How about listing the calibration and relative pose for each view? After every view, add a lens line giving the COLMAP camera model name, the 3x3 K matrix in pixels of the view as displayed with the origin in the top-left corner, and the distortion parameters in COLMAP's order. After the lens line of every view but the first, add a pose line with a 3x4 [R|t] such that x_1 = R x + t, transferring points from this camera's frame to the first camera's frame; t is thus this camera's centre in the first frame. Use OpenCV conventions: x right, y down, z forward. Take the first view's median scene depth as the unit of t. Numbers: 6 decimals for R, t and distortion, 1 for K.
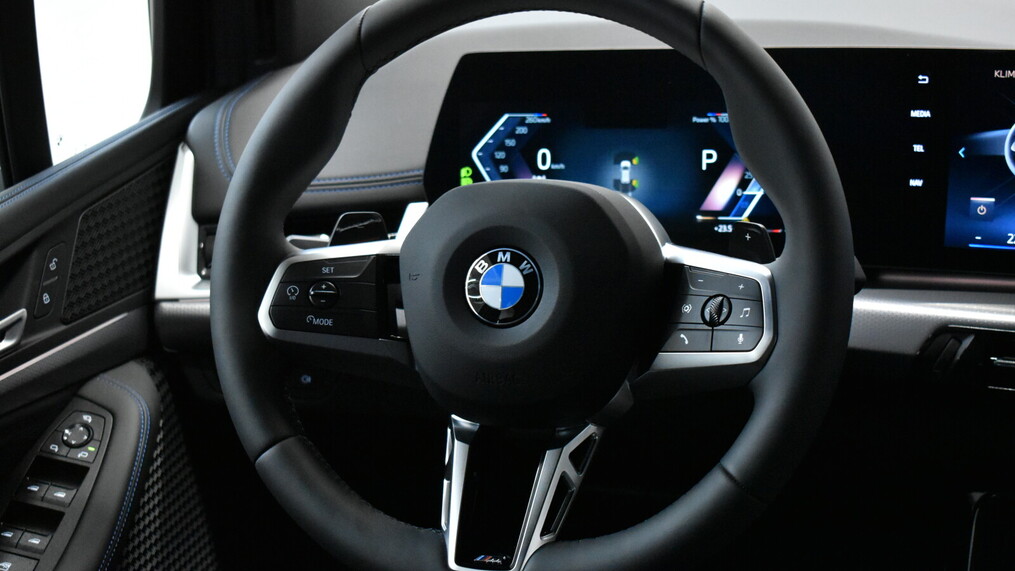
lens RADIAL K [[1753.9, 0, 507.1], [0, 1753.9, 285.6], [0, 0, 1]] dist [-0.075010, 0.000000]
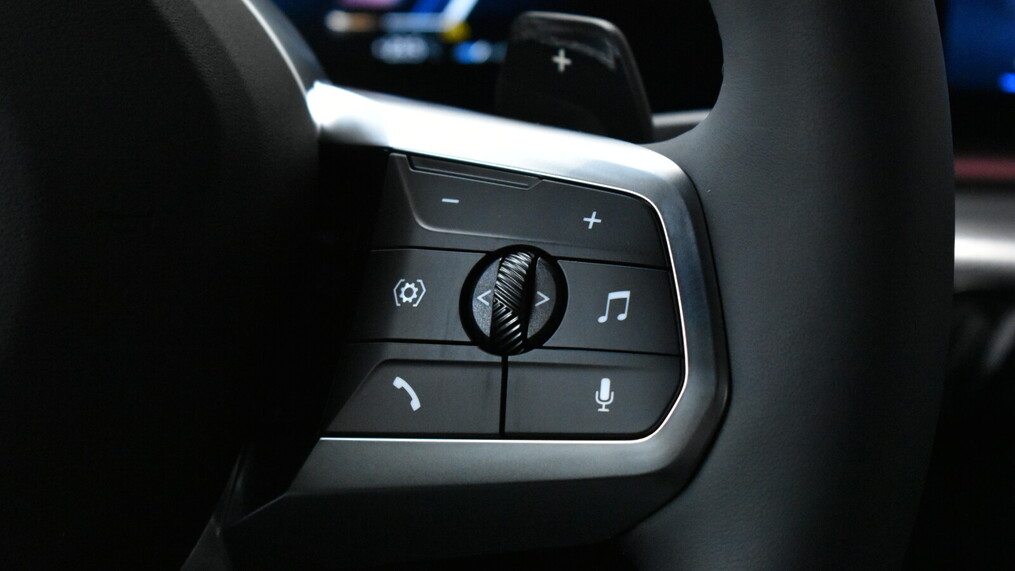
lens RADIAL K [[2350.3, 0, 506.2], [0, 2350.3, 288.4], [0, 0, 1]] dist [-0.051609, 0.000000]
pose [[0.970575, -0.032237, 0.238629, 0.019799], [0.018157, 0.997974, 0.060969, -0.012234], [-0.240112, -0.054842, 0.969195, 0.579391]]
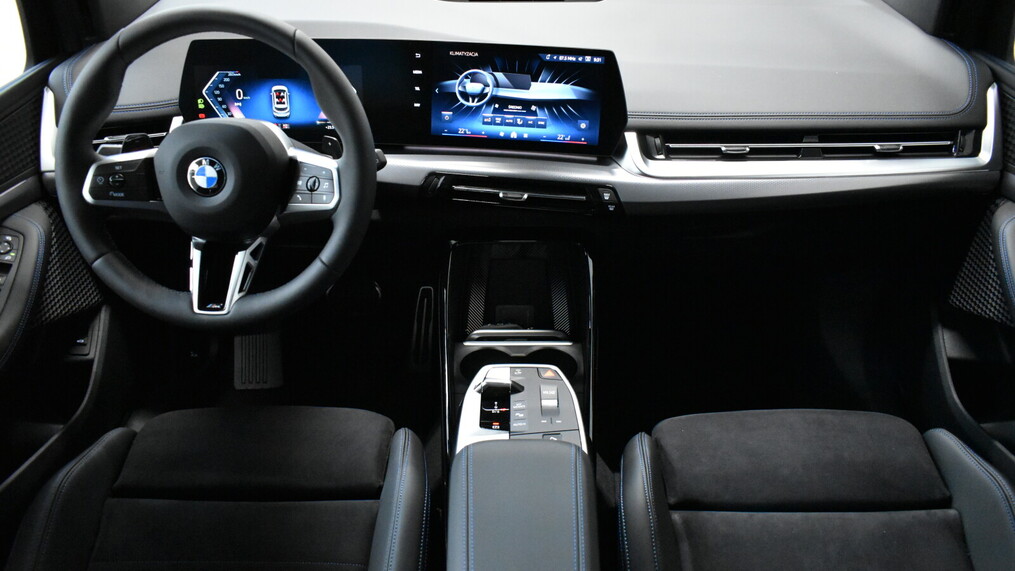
lens RADIAL K [[768.9, 0, 510.2], [0, 768.9, 289.5], [0, 0, 1]] dist [-0.024799, 0.001106]
pose [[0.960455, -0.088296, 0.264065, 0.088419], [0.021718, 0.969255, 0.245099, -0.081473], [-0.277588, -0.229671, 0.932843, 0.033133]]
